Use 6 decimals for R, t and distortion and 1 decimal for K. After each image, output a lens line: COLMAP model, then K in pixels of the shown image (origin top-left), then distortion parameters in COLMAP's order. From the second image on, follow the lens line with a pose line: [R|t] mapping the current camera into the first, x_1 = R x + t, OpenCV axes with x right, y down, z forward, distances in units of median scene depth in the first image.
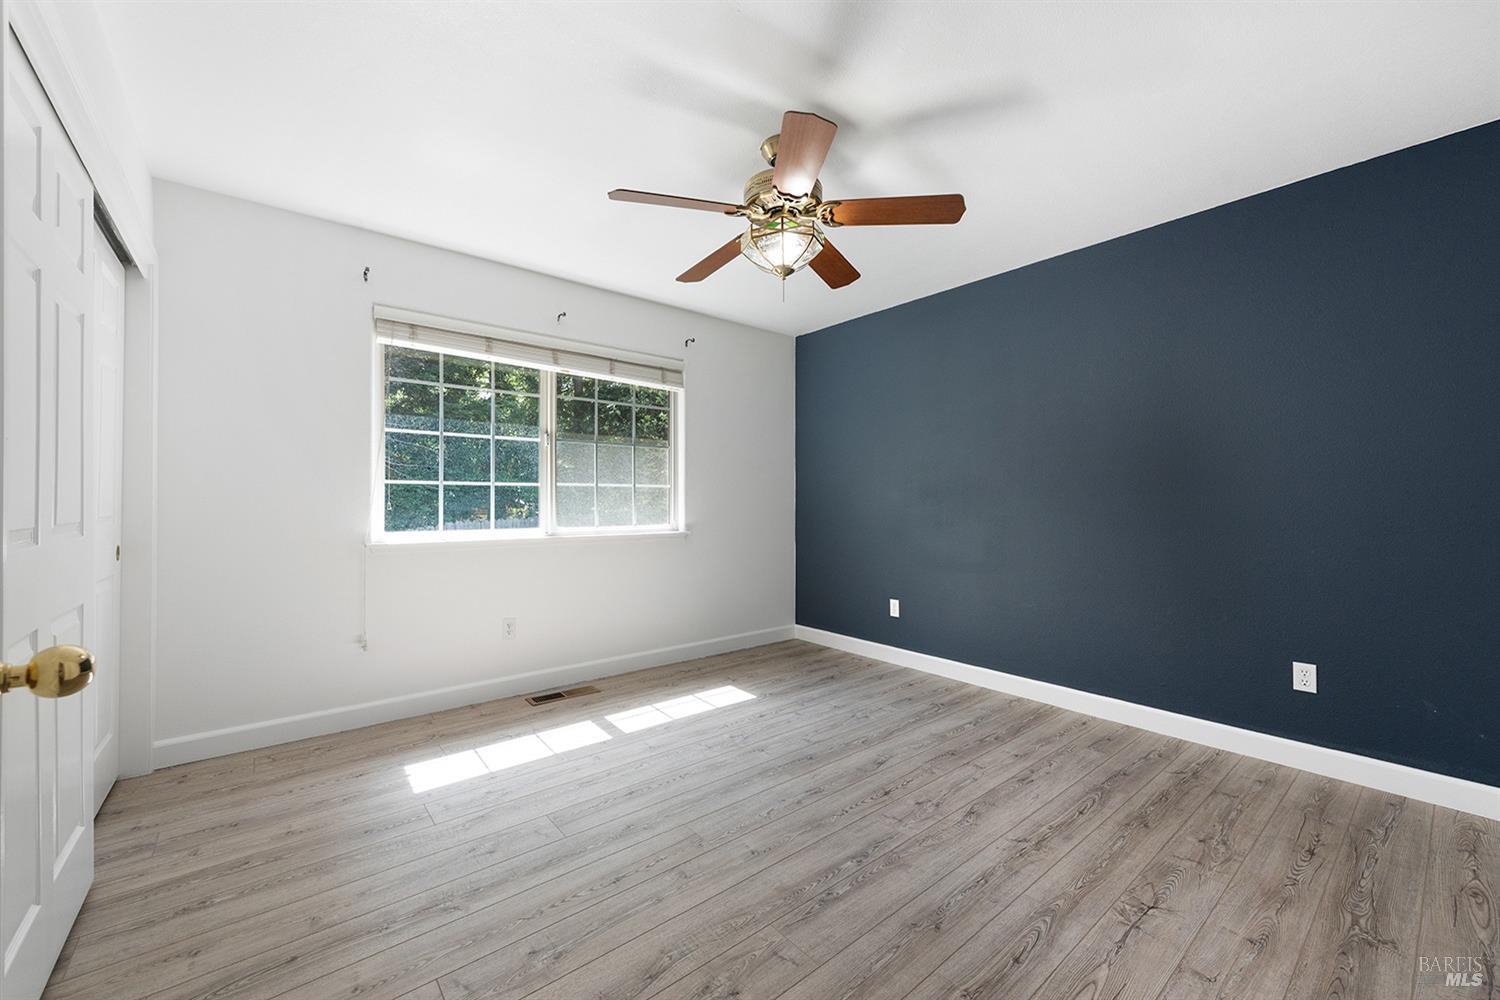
lens RADIAL K [[591.4, 0, 753.1], [0, 591.4, 497.3], [0, 0, 1]] dist [0.002589, 0.000088]
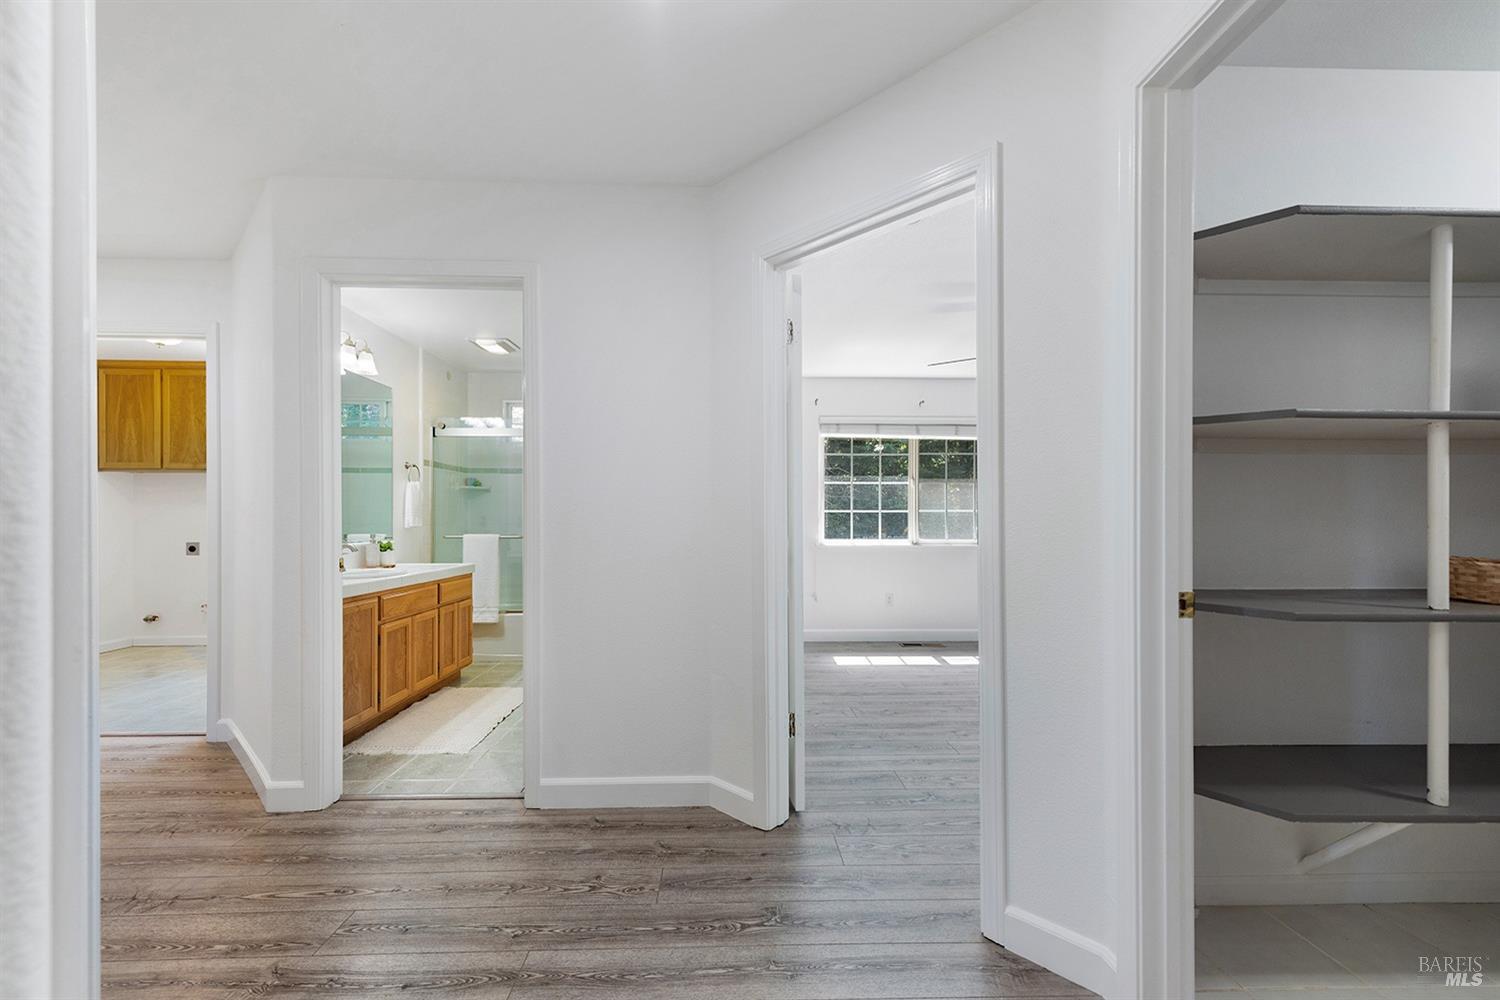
lens RADIAL K [[591.4, 0, 748.8], [0, 591.4, 516.8], [0, 0, 1]] dist [0.002589, 0.000088]
pose [[0.790621, -0.002206, -0.612302, 0.291662], [-0.001662, 0.999982, -0.005748, 0.002547], [0.612304, 0.005562, 0.790603, -0.548784]]
